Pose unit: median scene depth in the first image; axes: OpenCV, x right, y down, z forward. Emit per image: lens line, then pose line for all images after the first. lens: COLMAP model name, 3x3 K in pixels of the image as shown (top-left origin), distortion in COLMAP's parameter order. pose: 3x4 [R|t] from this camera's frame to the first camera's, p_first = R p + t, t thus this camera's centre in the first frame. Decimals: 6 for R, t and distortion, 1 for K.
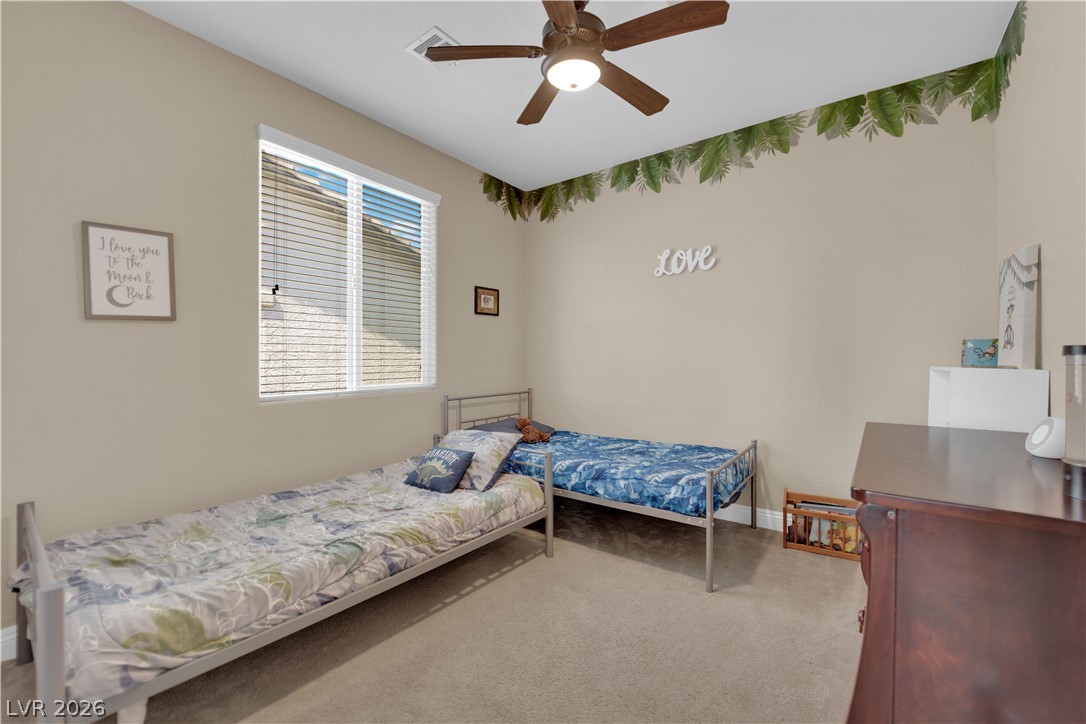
lens RADIAL K [[440.5, 0, 547.4], [0, 440.5, 356.8], [0, 0, 1]] dist [-0.007011, -0.005184]
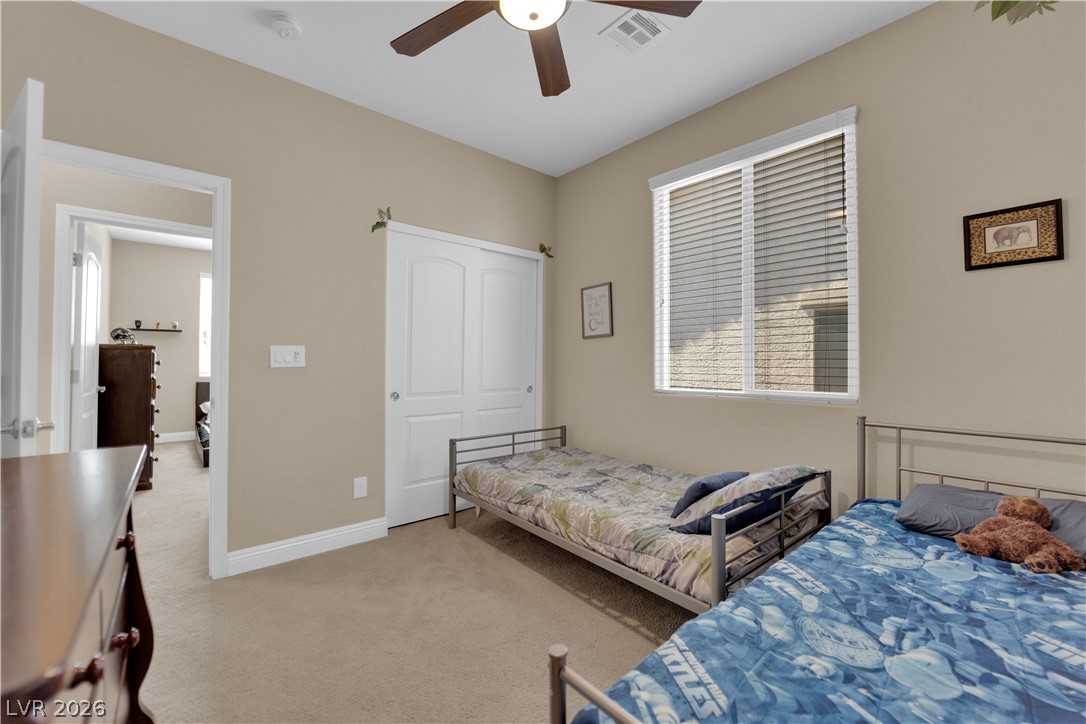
lens RADIAL K [[440.5, 0, 547.4], [0, 440.5, 356.8], [0, 0, 1]] dist [-0.007011, -0.005184]
pose [[-0.224232, -0.005530, -0.974520, 0.695027], [0.007357, 0.999946, -0.007367, 0.004442], [0.974508, -0.008822, -0.224179, 1.008136]]
